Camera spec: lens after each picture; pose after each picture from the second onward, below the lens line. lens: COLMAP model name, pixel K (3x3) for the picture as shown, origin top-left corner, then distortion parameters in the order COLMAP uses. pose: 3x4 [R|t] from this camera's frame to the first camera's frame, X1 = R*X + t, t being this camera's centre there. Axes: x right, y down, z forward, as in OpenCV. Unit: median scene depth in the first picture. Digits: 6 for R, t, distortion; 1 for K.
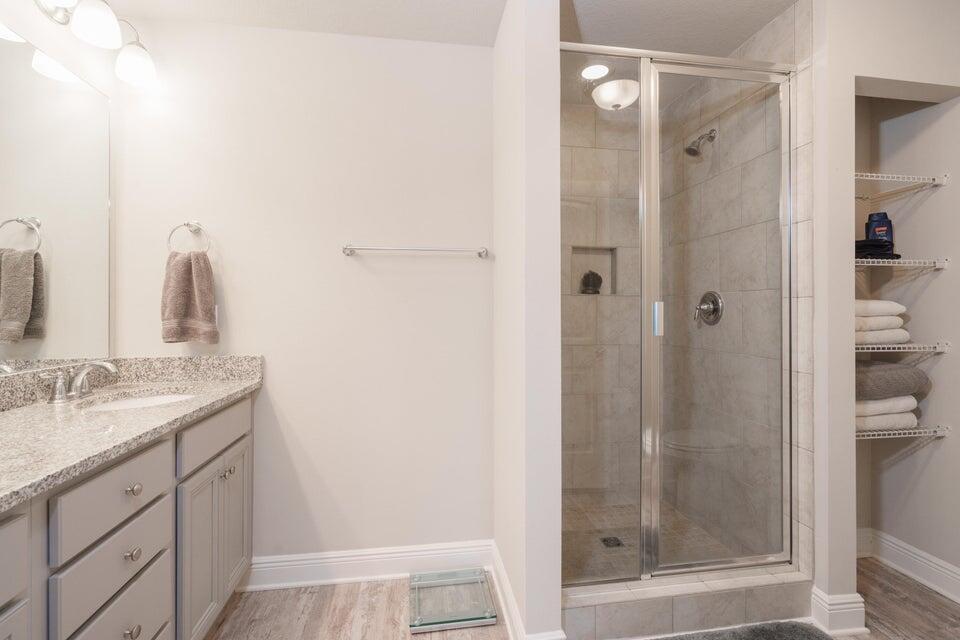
lens RADIAL K [[438.7, 0, 482.3], [0, 438.7, 305.6], [0, 0, 1]] dist [0.000212, 0.000528]
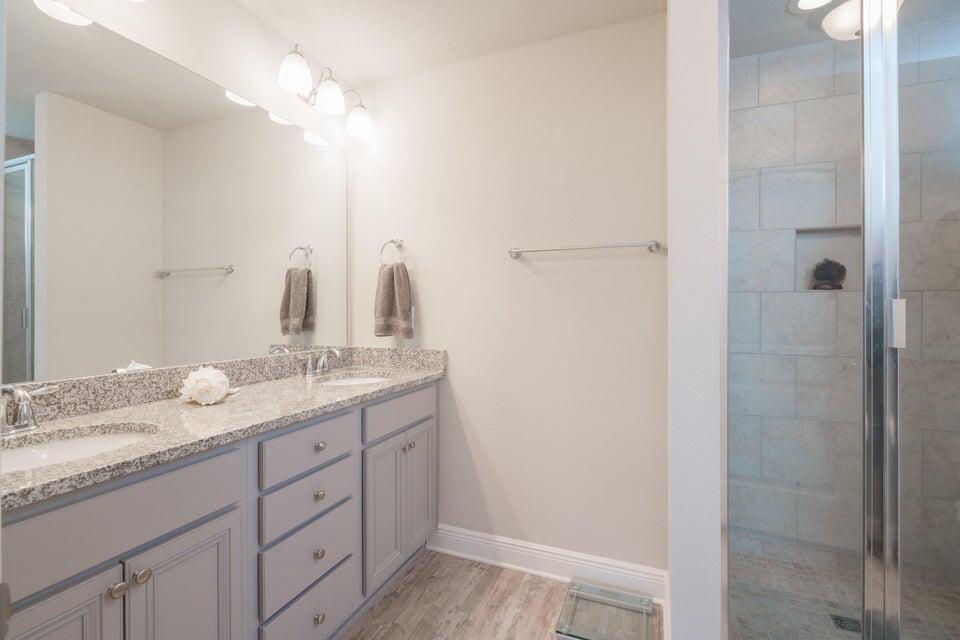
lens RADIAL K [[438.7, 0, 482.3], [0, 438.7, 305.6], [0, 0, 1]] dist [0.000212, 0.000528]
pose [[0.862067, -0.004846, -0.506772, 0.177039], [0.004913, 0.999987, -0.001205, -0.000945], [0.506771, -0.001451, 0.862079, 0.060633]]
